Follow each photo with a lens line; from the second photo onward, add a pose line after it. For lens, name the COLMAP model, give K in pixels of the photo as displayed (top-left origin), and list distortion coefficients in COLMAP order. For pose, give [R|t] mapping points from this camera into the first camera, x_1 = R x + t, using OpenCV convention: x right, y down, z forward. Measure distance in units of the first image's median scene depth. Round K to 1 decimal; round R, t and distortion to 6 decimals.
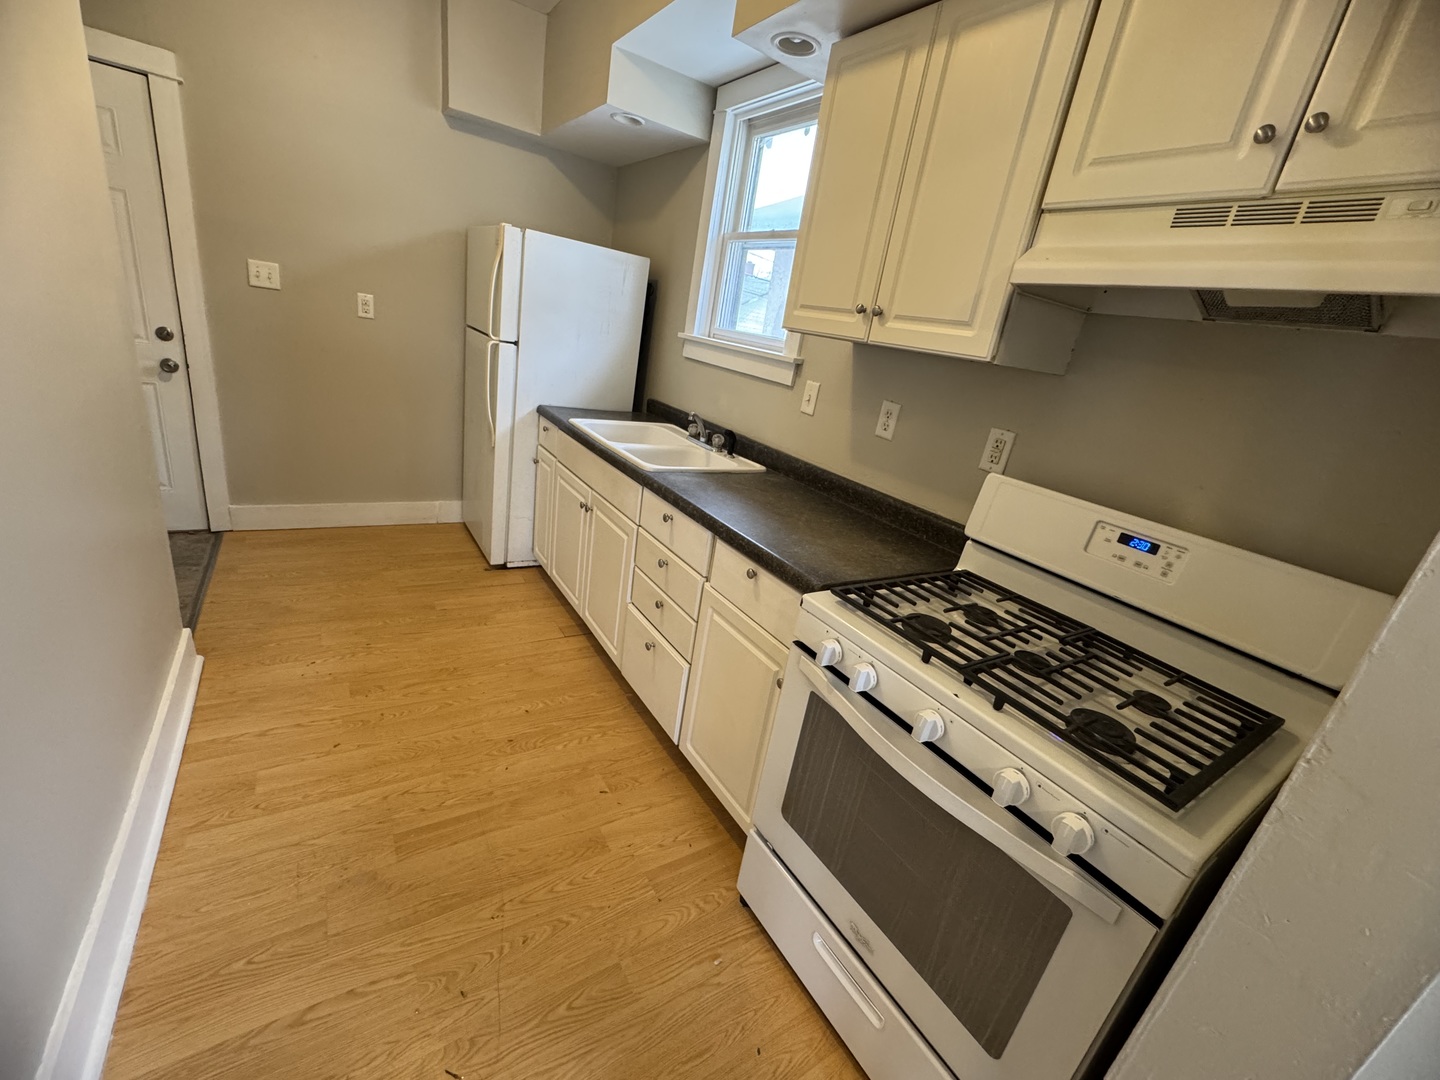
lens RADIAL K [[601.8, 0, 720.0], [0, 601.8, 540.0], [0, 0, 1]] dist [0.019801, 0.000015]
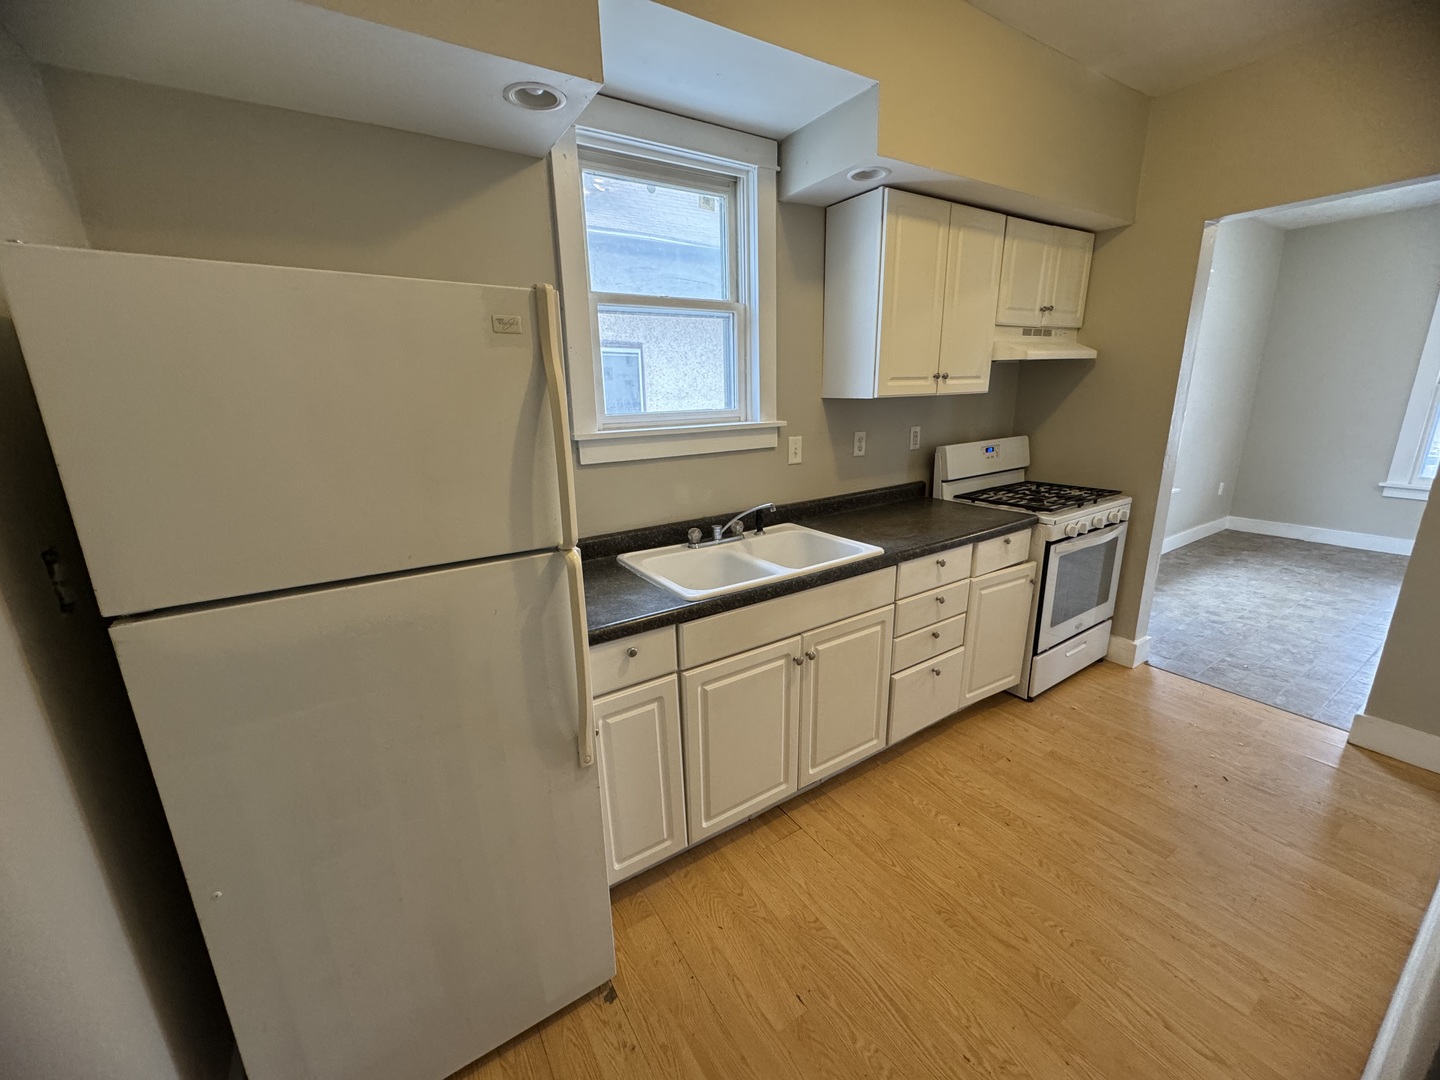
lens RADIAL K [[574.0, 0, 720.0], [0, 574.0, 540.0], [0, 0, 1]] dist [-0.000718, -0.000112]
pose [[-0.021009, -0.409488, 0.912074, -1.074727], [0.357655, 0.848826, 0.389330, -0.663474], [-0.933618, 0.334387, 0.128623, 1.220151]]
